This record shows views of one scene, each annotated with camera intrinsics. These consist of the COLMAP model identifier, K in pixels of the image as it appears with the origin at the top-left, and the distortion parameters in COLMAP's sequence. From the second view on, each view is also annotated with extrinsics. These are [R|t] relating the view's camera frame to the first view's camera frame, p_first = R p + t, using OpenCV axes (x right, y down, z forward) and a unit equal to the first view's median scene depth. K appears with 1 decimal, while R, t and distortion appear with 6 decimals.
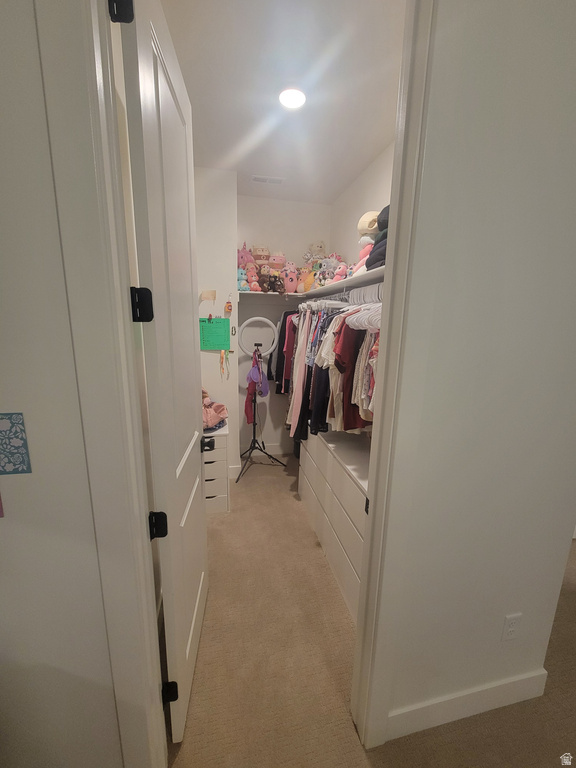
lens RADIAL K [[311.9, 0, 287.6], [0, 311.9, 384.6], [0, 0, 1]] dist [-0.000759, -0.000008]
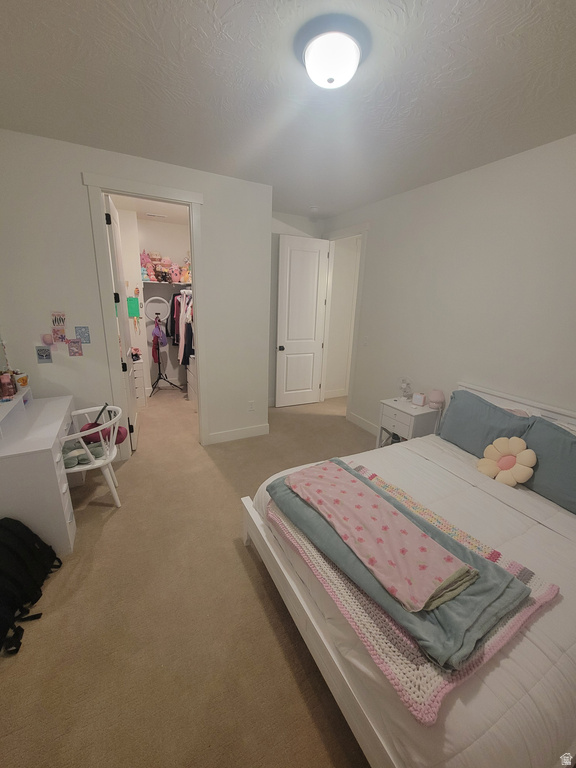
lens RADIAL K [[311.9, 0, 287.2], [0, 311.9, 383.9], [0, 0, 1]] dist [-0.000759, -0.000008]
pose [[0.963022, -0.061102, 0.262403, 0.111357], [0.041175, 0.995881, 0.080784, 0.138513], [-0.266258, -0.066992, 0.961571, -0.809104]]
